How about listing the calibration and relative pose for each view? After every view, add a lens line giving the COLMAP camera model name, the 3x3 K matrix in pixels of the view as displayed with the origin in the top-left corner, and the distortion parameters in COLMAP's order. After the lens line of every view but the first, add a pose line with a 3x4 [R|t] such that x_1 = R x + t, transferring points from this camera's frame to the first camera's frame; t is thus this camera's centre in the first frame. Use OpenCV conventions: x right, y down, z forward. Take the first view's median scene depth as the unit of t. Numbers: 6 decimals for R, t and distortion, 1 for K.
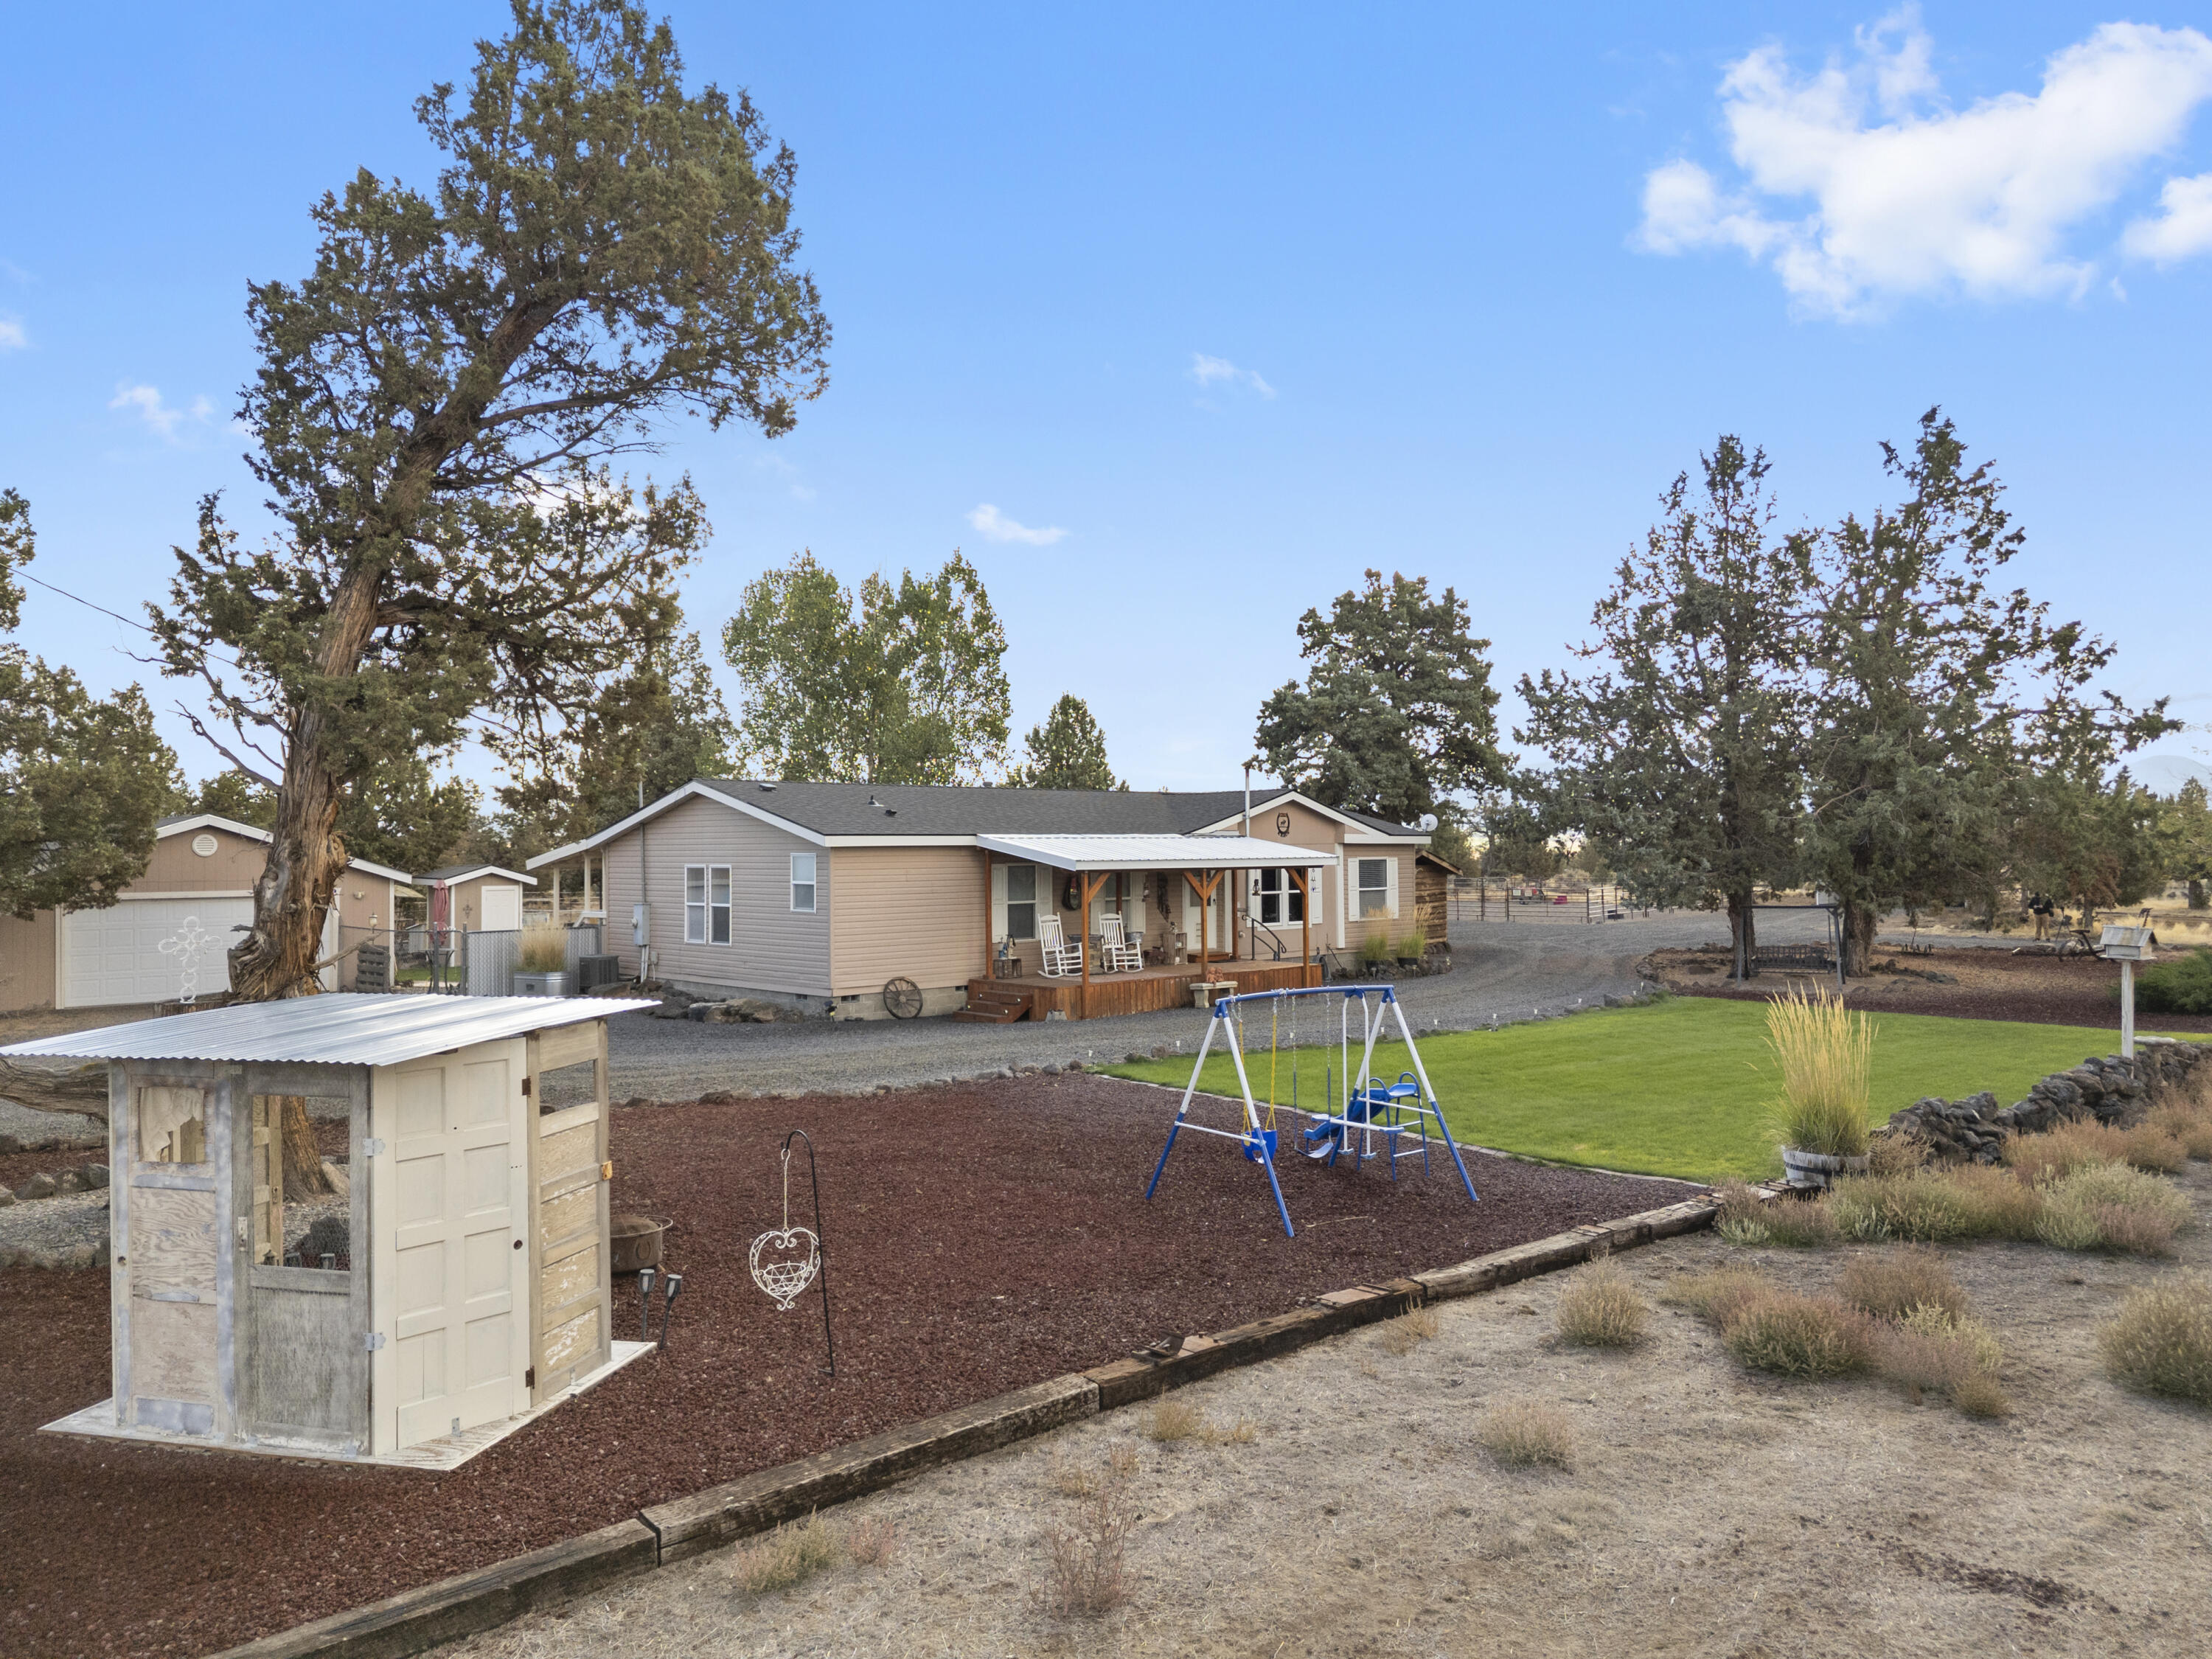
lens RADIAL K [[1713.8, 0, 1106.0], [0, 1713.8, 829.5], [0, 0, 1]] dist [0.061380, -0.072242]
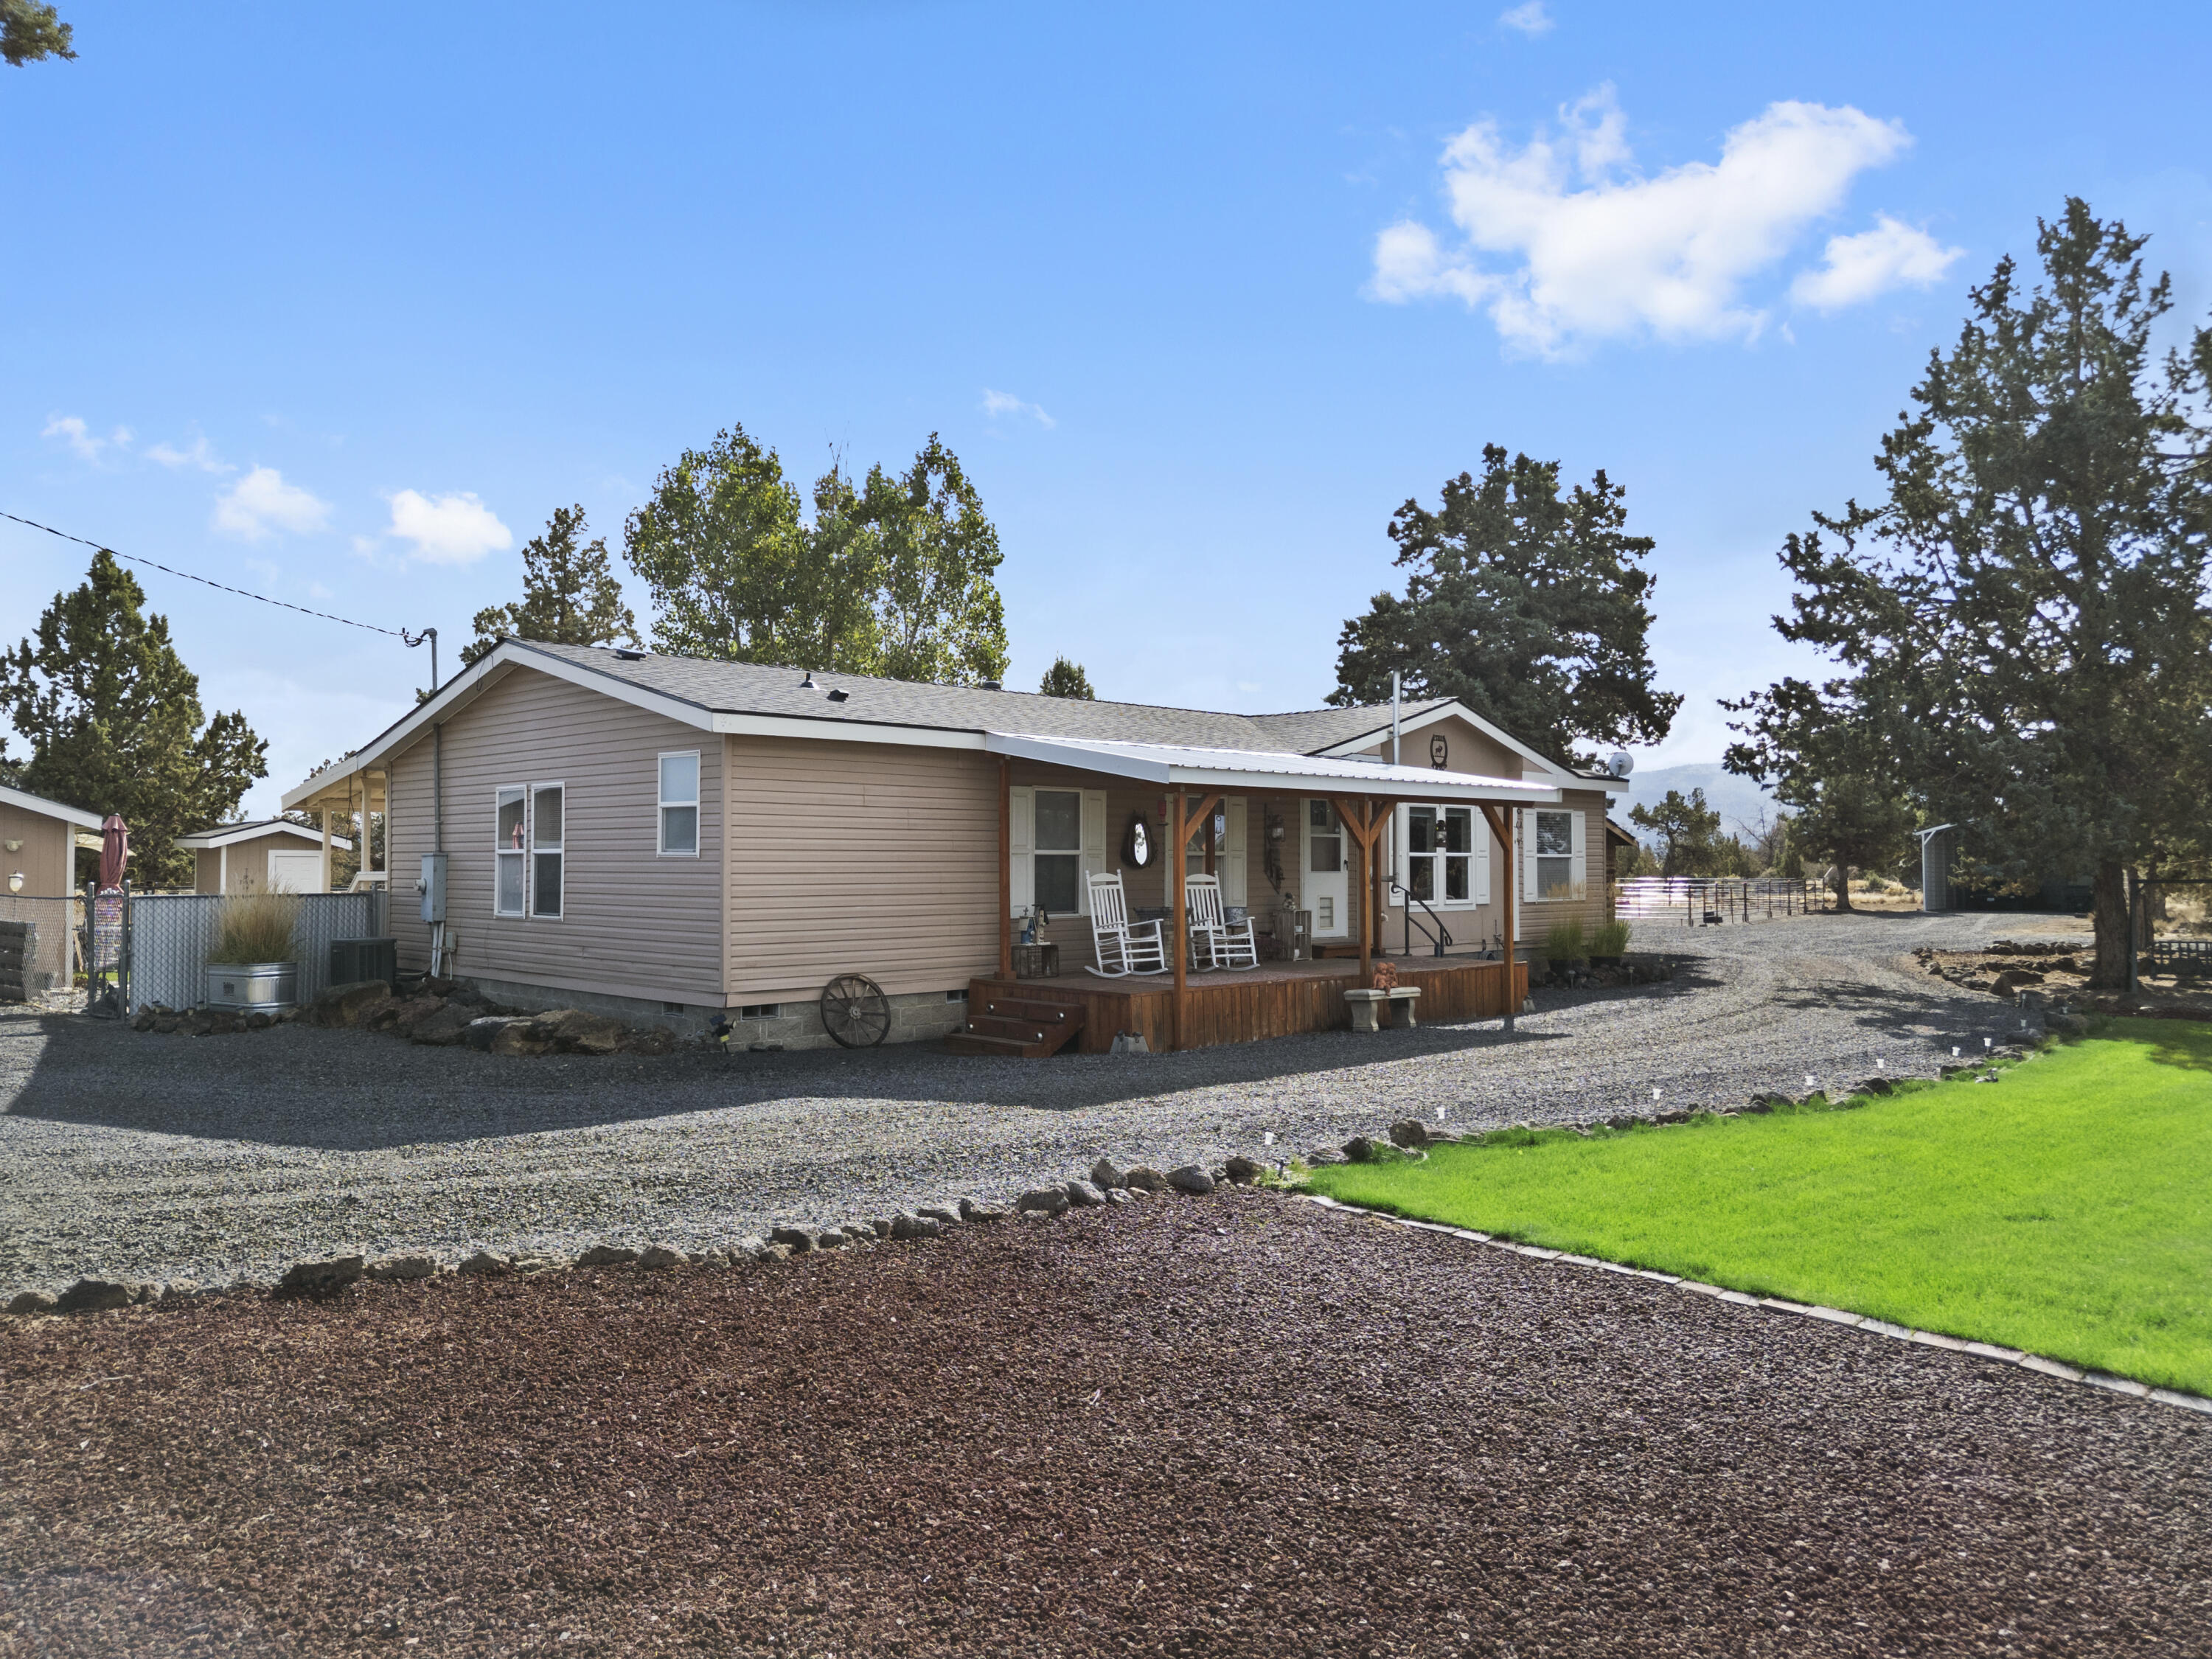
lens RADIAL K [[1713.8, 0, 1106.0], [0, 1713.8, 829.5], [0, 0, 1]] dist [0.061380, -0.072242]
pose [[0.999784, 0.009162, 0.018638, -0.036839], [-0.008986, 0.999915, -0.009460, 0.034064], [-0.018723, 0.009291, 0.999782, 0.341947]]
